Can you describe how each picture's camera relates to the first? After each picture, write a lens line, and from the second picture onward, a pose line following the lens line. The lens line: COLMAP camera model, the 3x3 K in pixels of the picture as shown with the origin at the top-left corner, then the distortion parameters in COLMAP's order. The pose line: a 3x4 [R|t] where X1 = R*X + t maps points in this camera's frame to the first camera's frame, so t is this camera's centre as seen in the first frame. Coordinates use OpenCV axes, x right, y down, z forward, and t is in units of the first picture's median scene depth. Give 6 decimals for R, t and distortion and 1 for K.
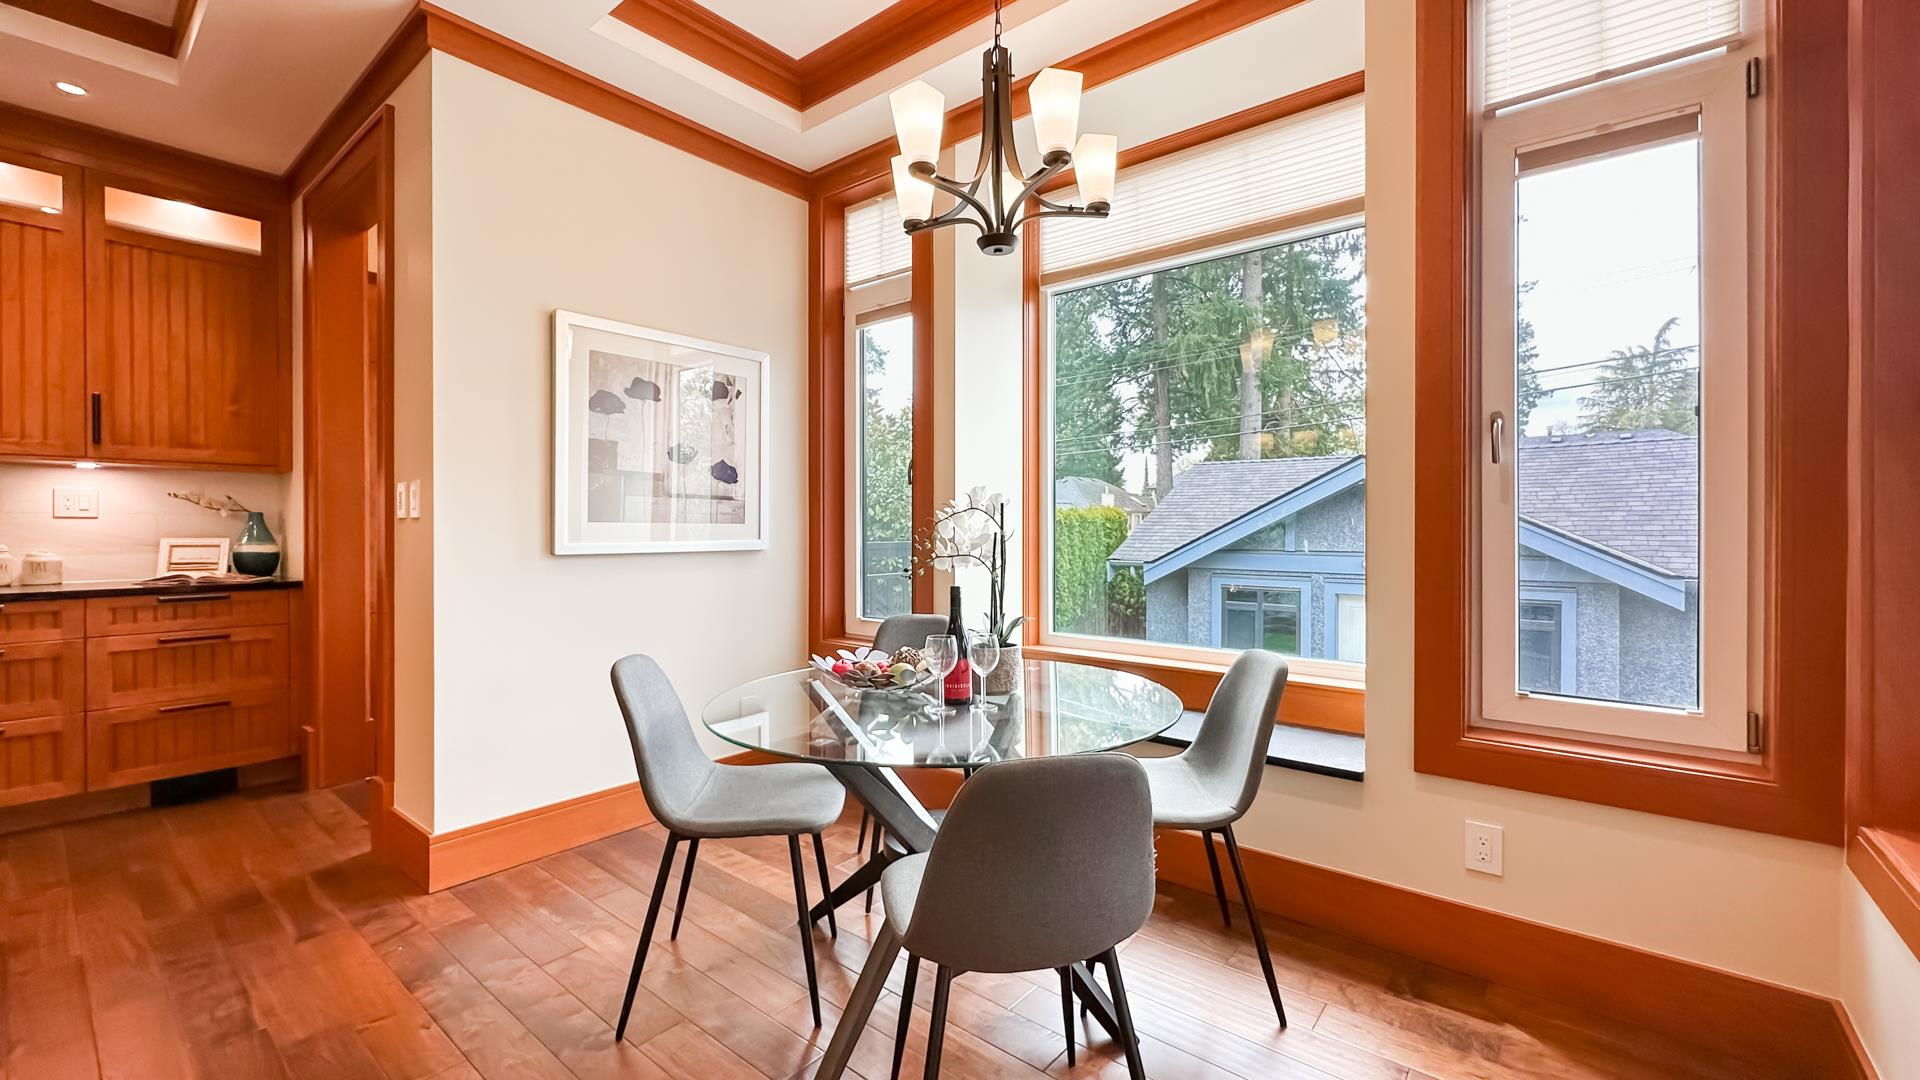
lens RADIAL K [[767.9, 0, 973.3], [0, 767.9, 539.8], [0, 0, 1]] dist [-0.007962, 0.001956]
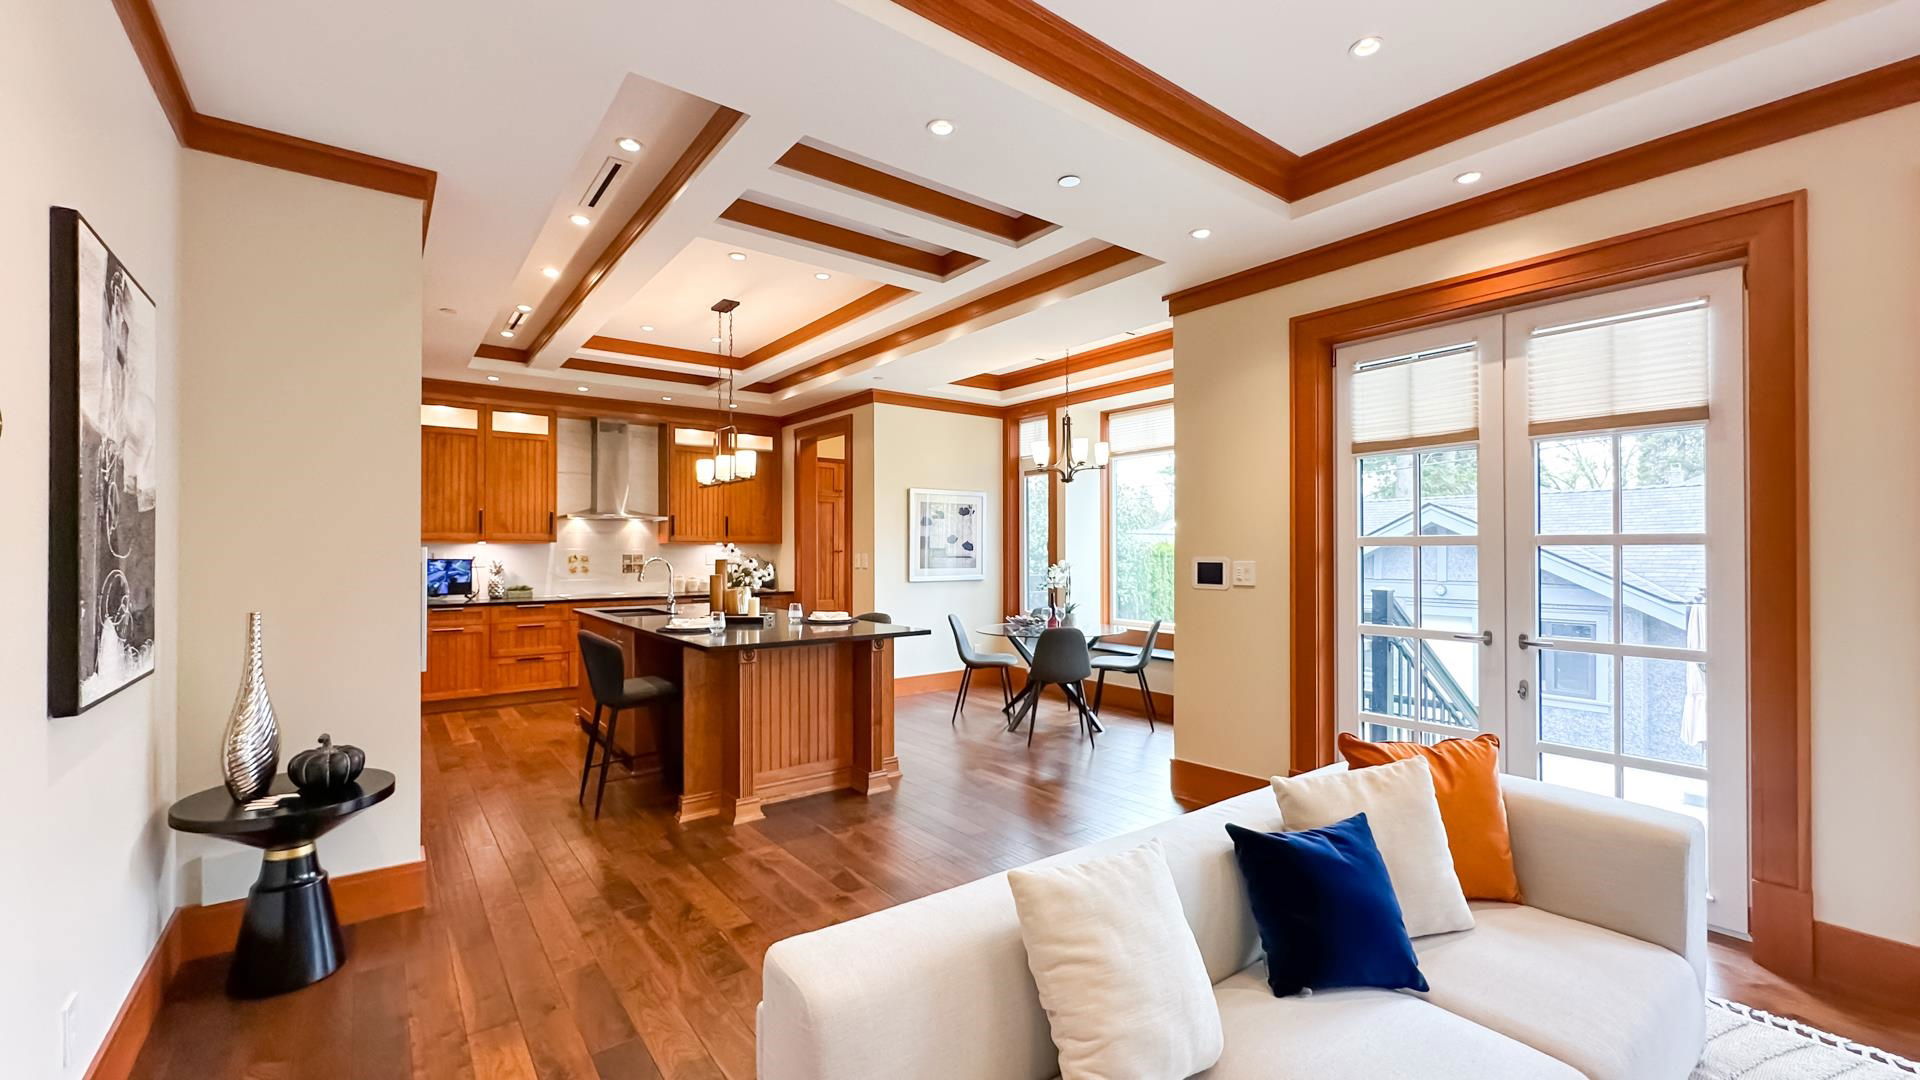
lens RADIAL K [[767.9, 0, 971.9], [0, 767.9, 545.0], [0, 0, 1]] dist [-0.007962, 0.001956]
pose [[0.972228, -0.005001, -0.233981, 0.226322], [-0.000218, 0.999752, -0.022272, -0.038669], [0.234034, 0.021704, 0.971986, -1.230907]]
